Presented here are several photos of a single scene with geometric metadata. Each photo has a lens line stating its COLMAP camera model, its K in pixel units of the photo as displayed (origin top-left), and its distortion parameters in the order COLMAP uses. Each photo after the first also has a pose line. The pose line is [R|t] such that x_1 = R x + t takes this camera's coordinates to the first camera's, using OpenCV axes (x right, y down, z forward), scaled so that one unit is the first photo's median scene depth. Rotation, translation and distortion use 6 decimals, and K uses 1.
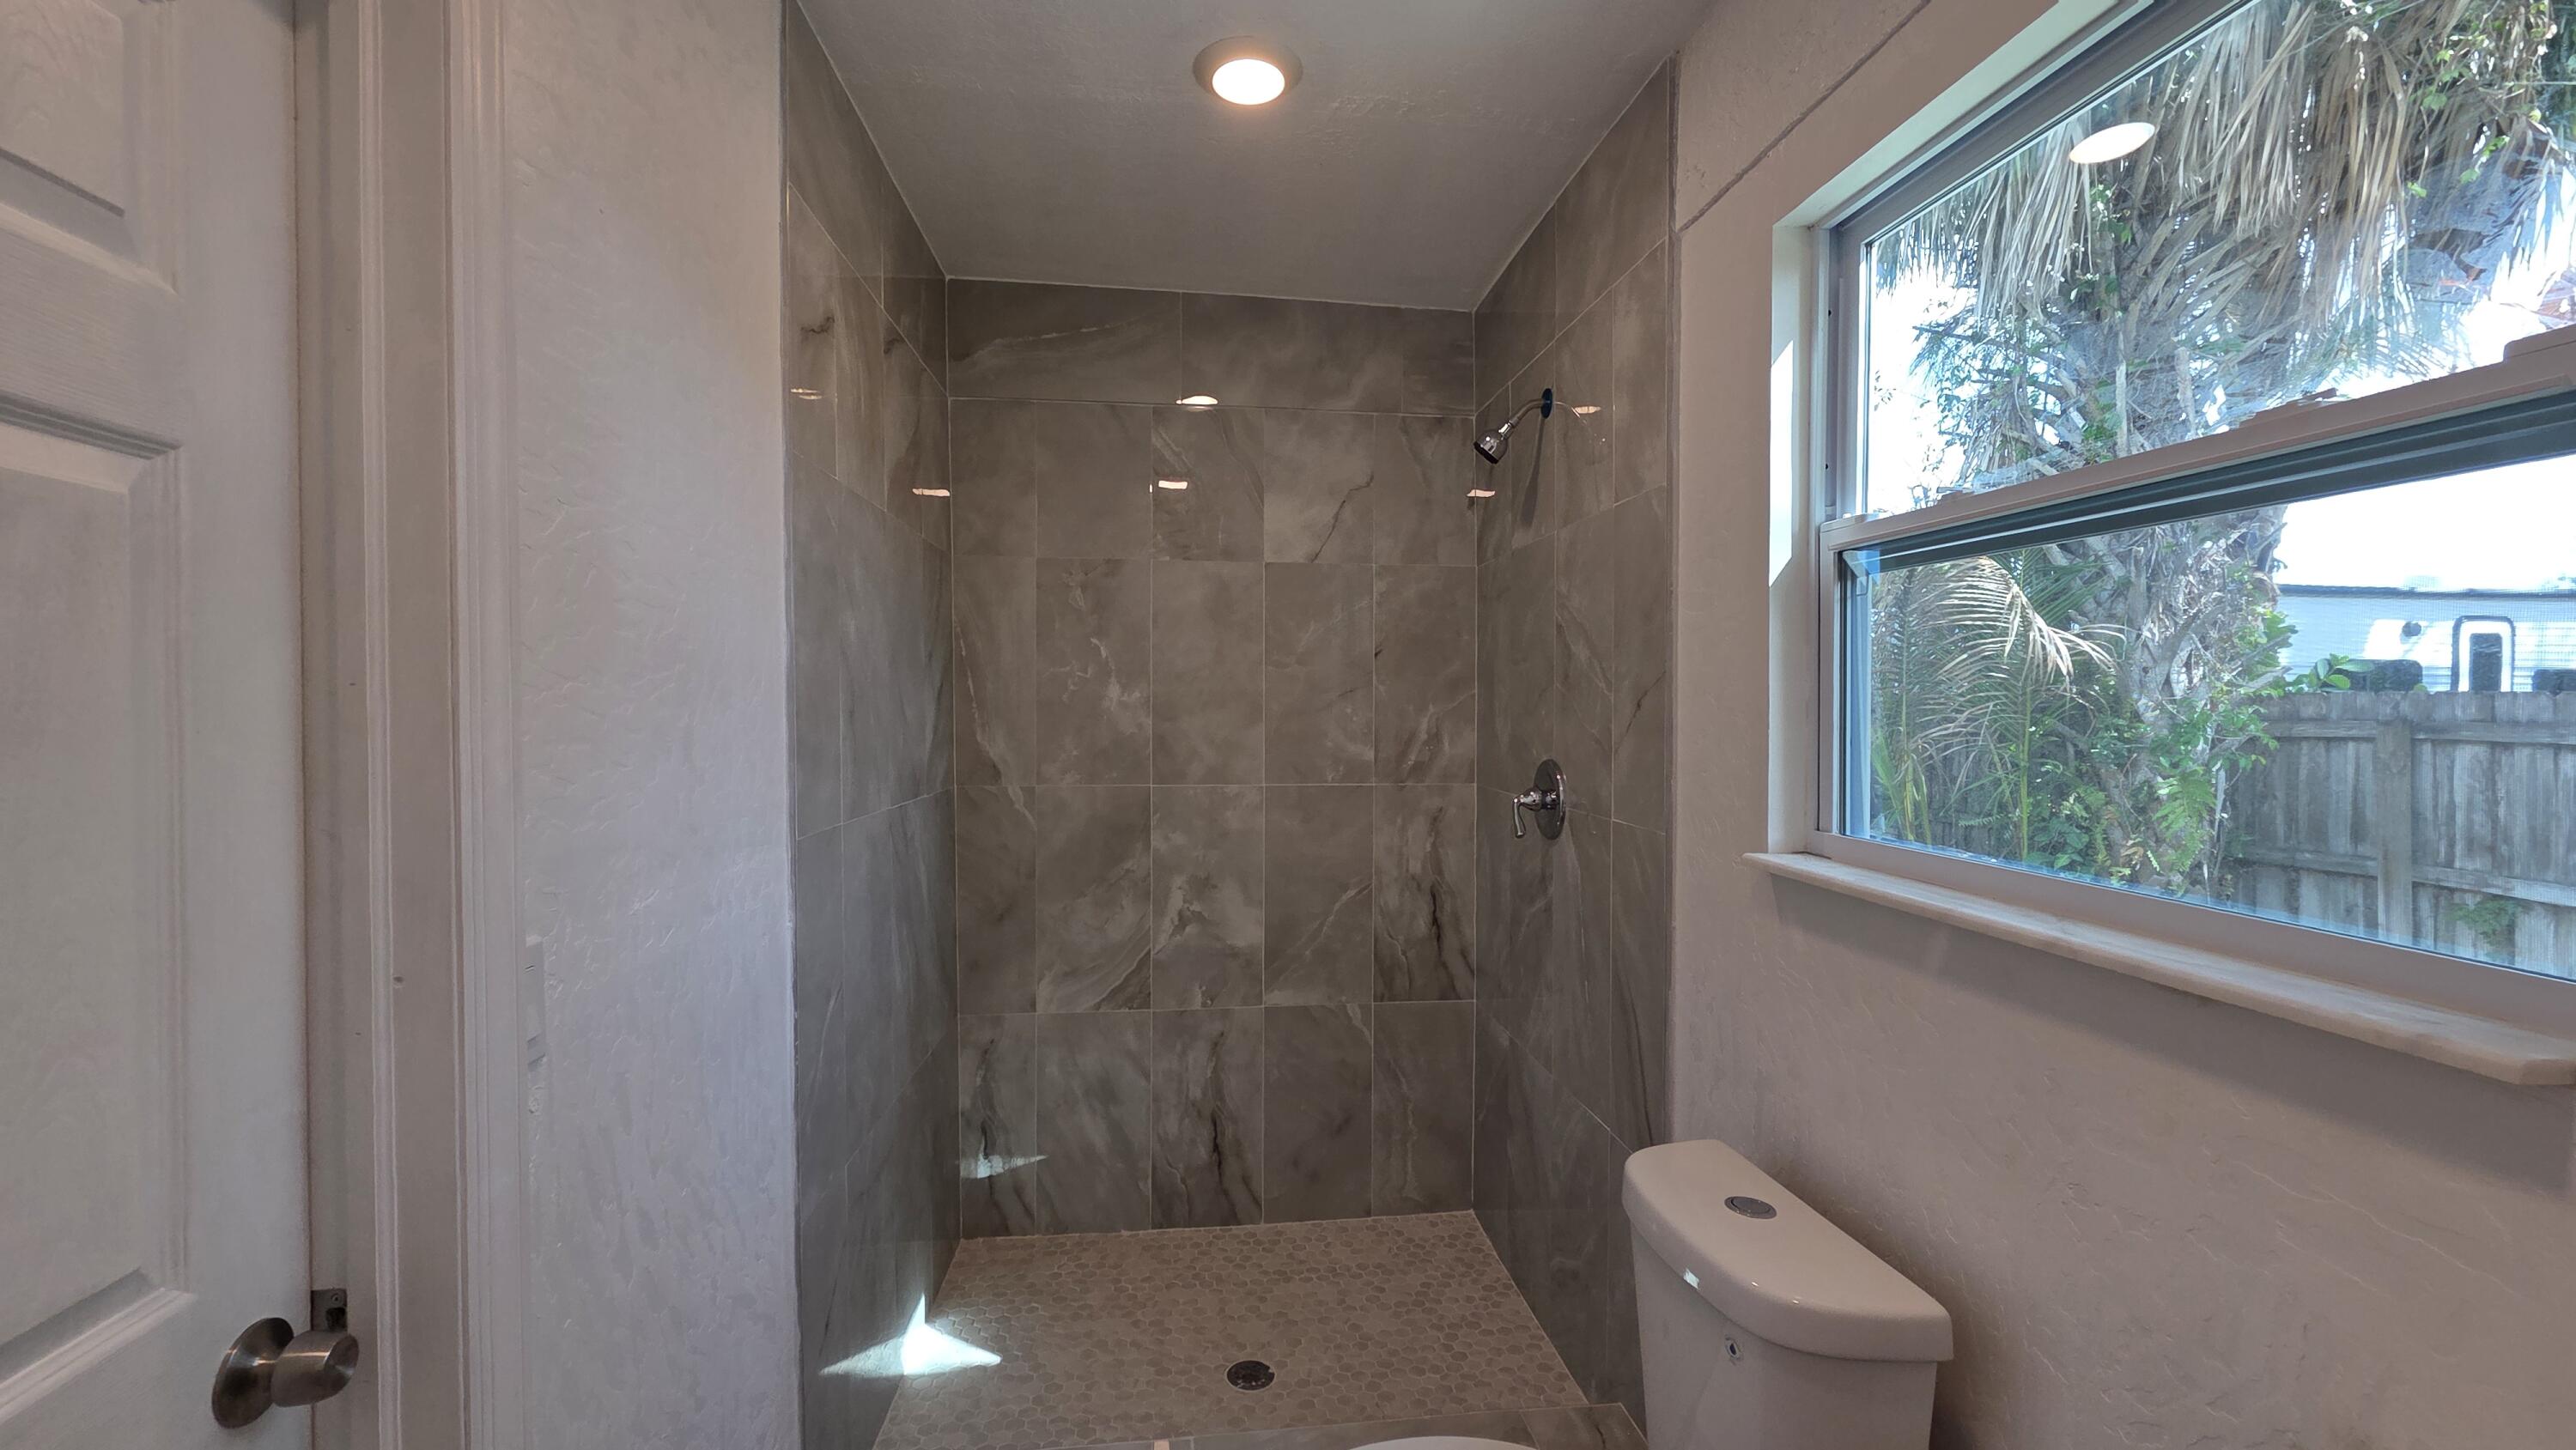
lens RADIAL K [[1050.7, 0, 1291.4], [0, 1050.7, 718.9], [0, 0, 1]] dist [0.000718, -0.000045]
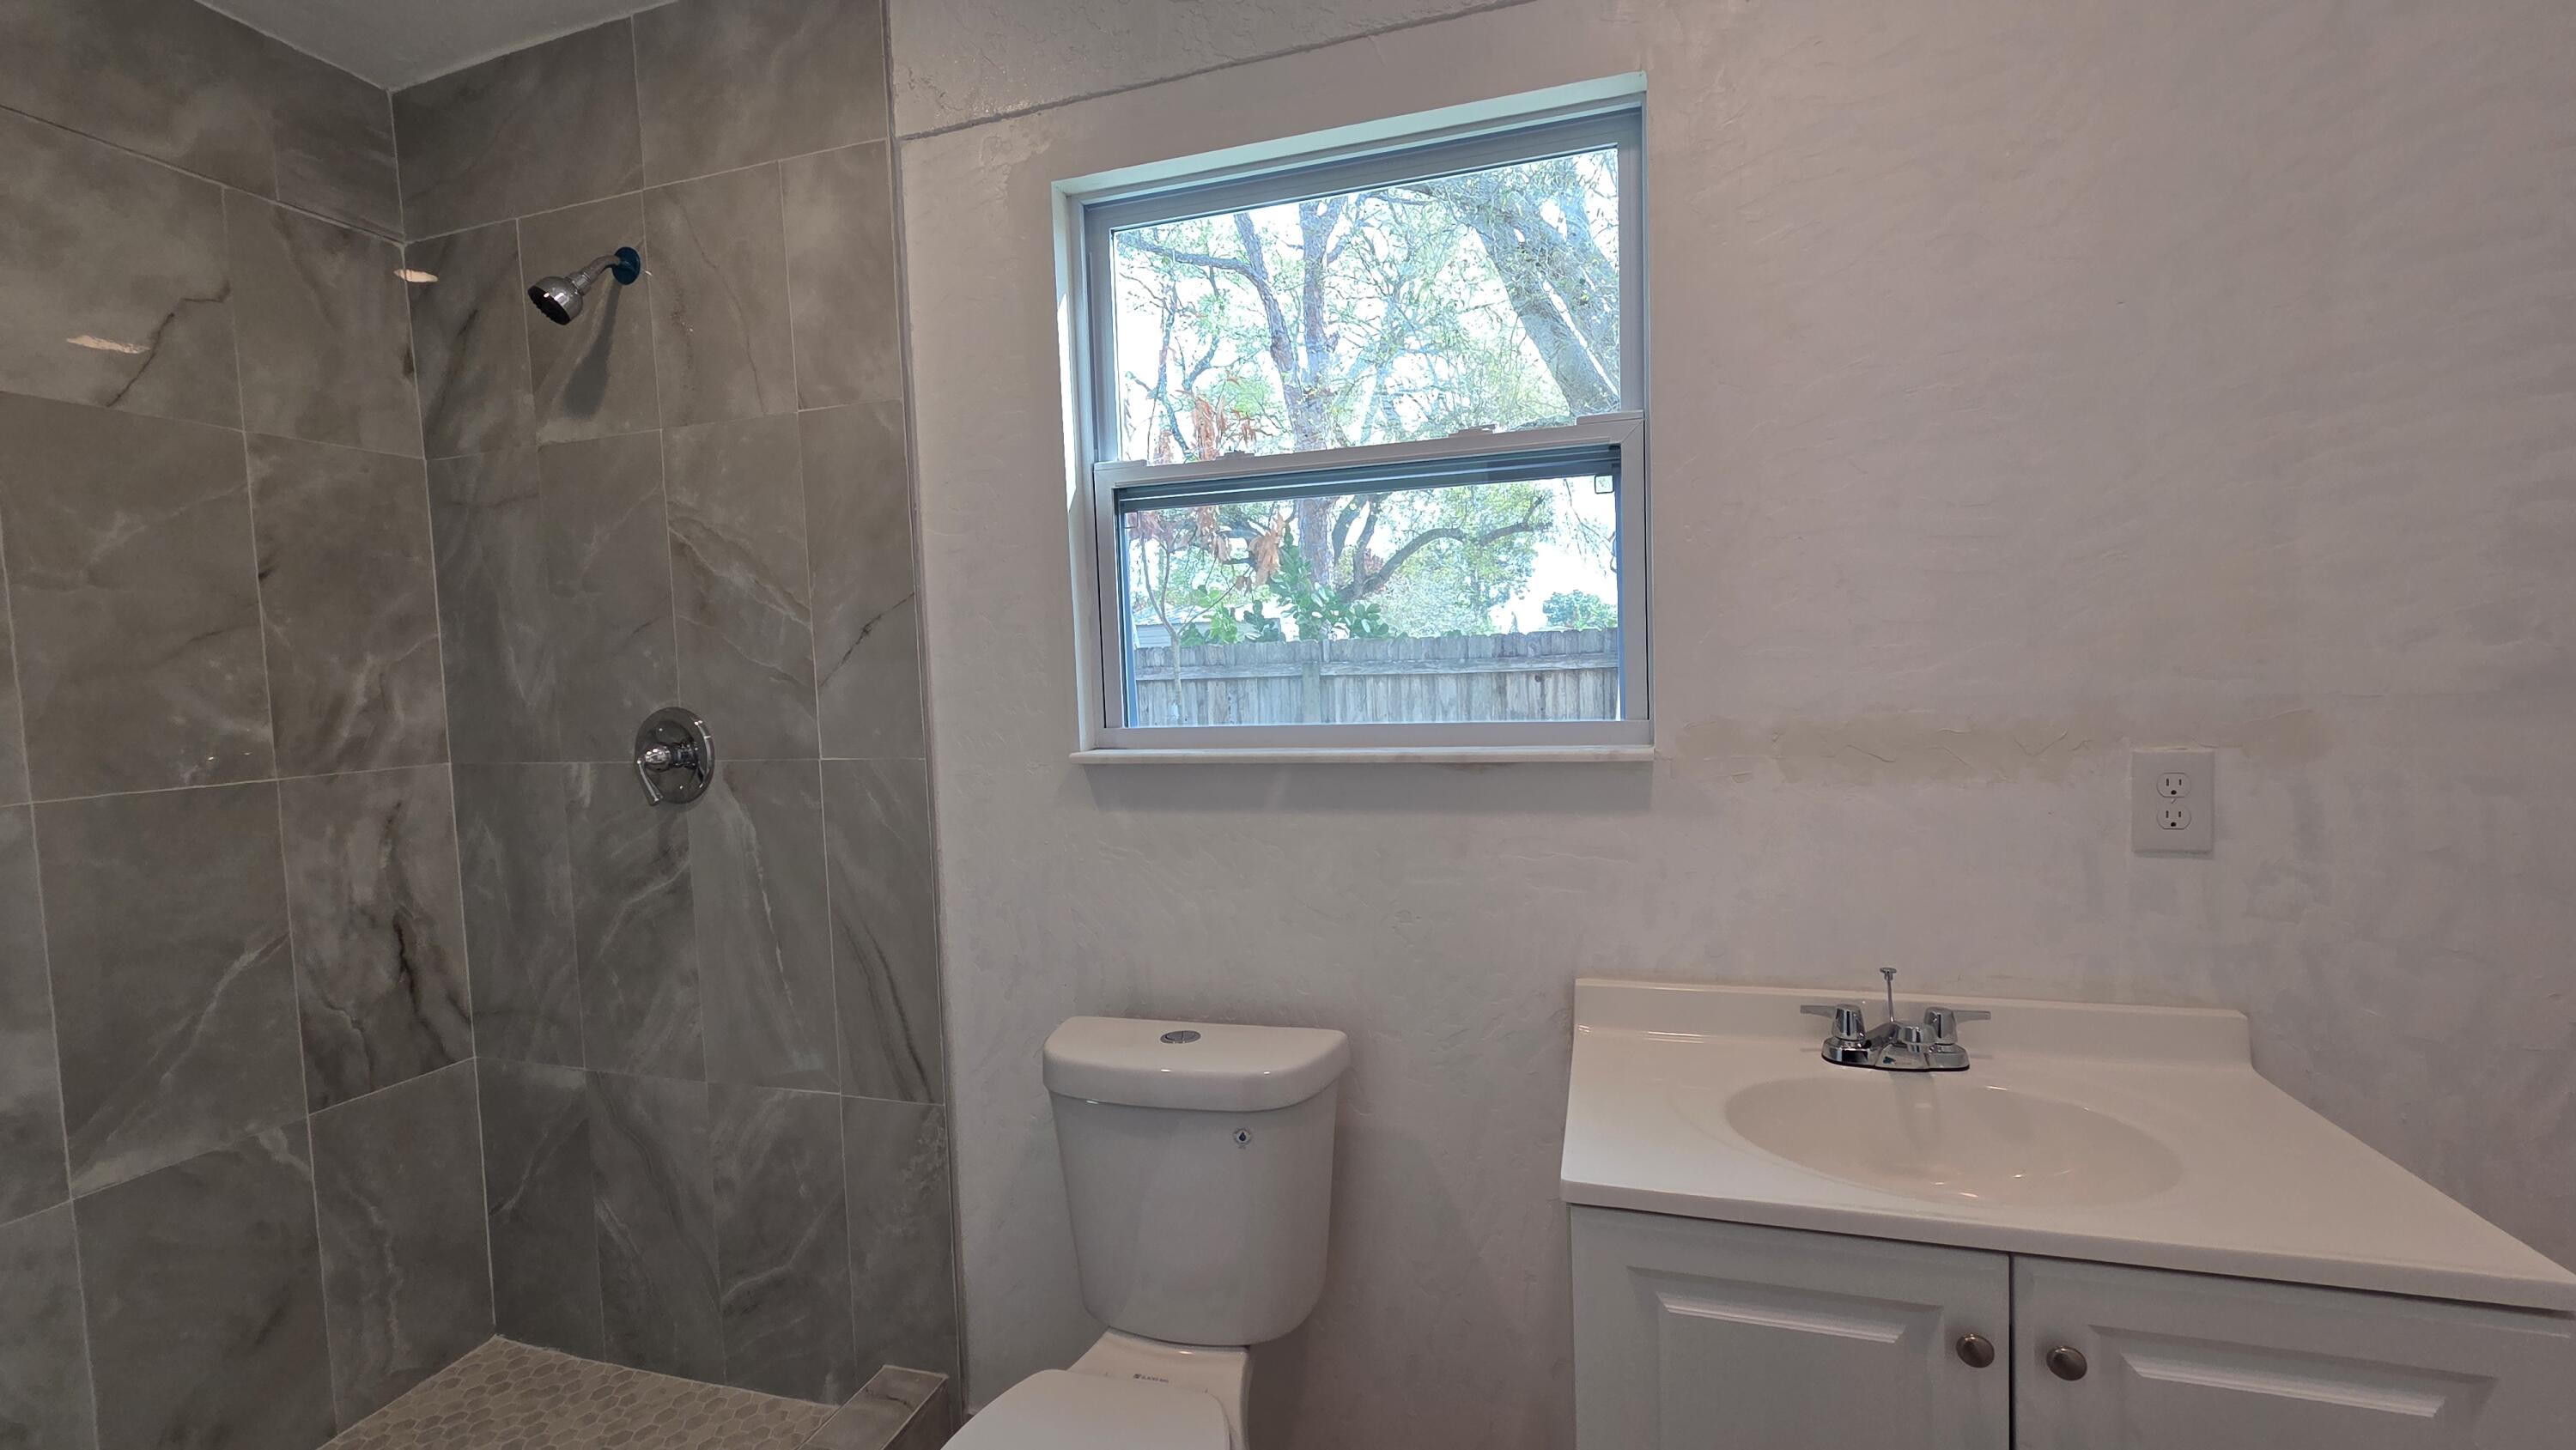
lens RADIAL K [[1050.7, 0, 1291.4], [0, 1050.7, 718.9], [0, 0, 1]] dist [0.000718, -0.000045]
pose [[0.408495, -0.067478, 0.910263, -0.250221], [0.051517, 0.997378, 0.050817, 0.025073], [-0.911305, 0.026136, 0.410901, 0.176658]]
